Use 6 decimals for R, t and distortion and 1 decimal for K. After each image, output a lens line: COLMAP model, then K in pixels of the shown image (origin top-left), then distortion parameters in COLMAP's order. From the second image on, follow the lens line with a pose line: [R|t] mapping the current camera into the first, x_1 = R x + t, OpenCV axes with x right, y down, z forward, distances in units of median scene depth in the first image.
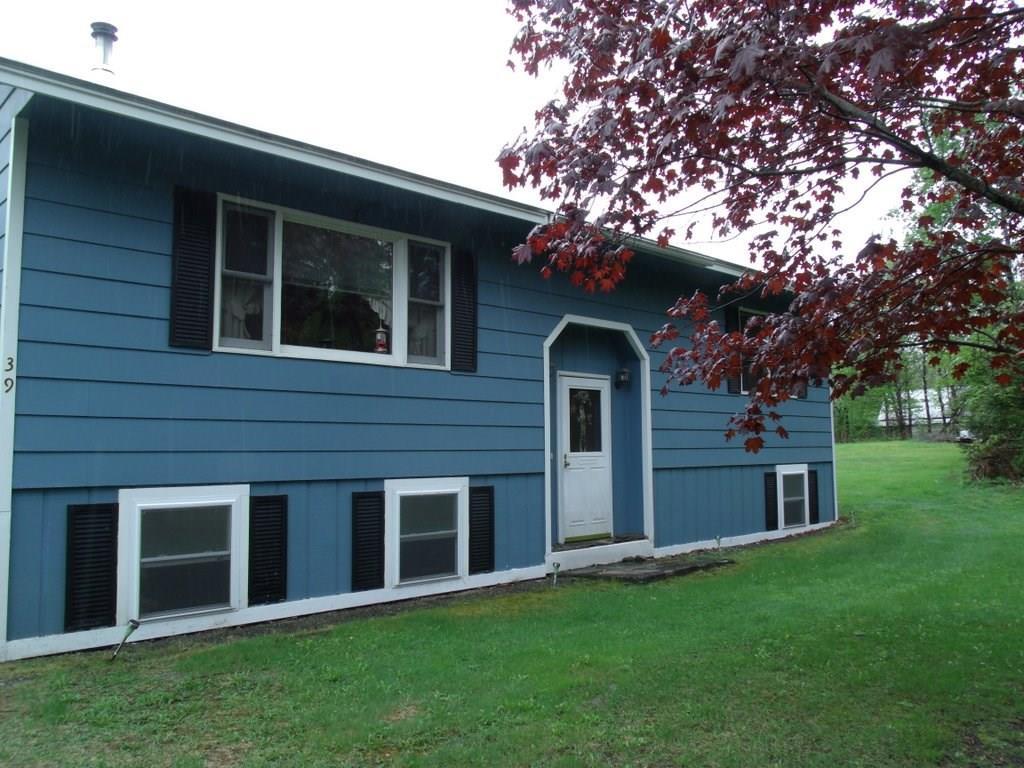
lens RADIAL K [[823.4, 0, 512.0], [0, 823.4, 383.5], [0, 0, 1]] dist [-0.014926, -0.001805]
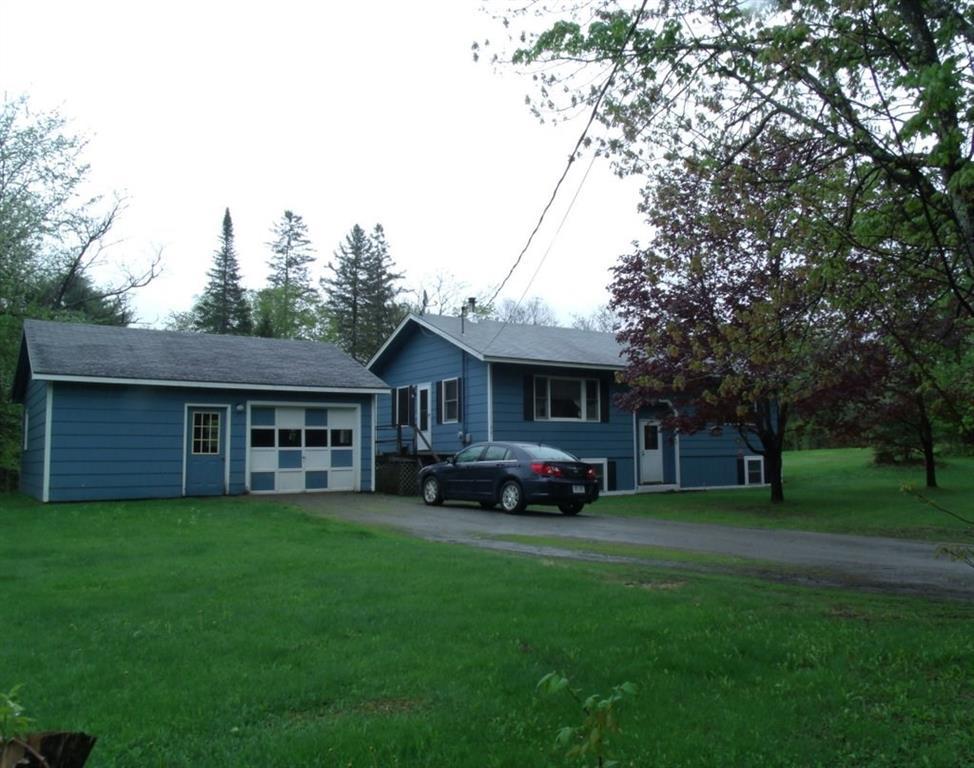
lens RADIAL K [[830.1, 0, 487.5], [0, 830.1, 383.6], [0, 0, 1]] dist [0.004982, 0.000831]
pose [[0.983051, -0.015624, -0.182666, 0.071385], [0.015260, 0.999878, -0.003399, -0.145335], [0.182697, 0.000554, 0.983169, -1.946490]]
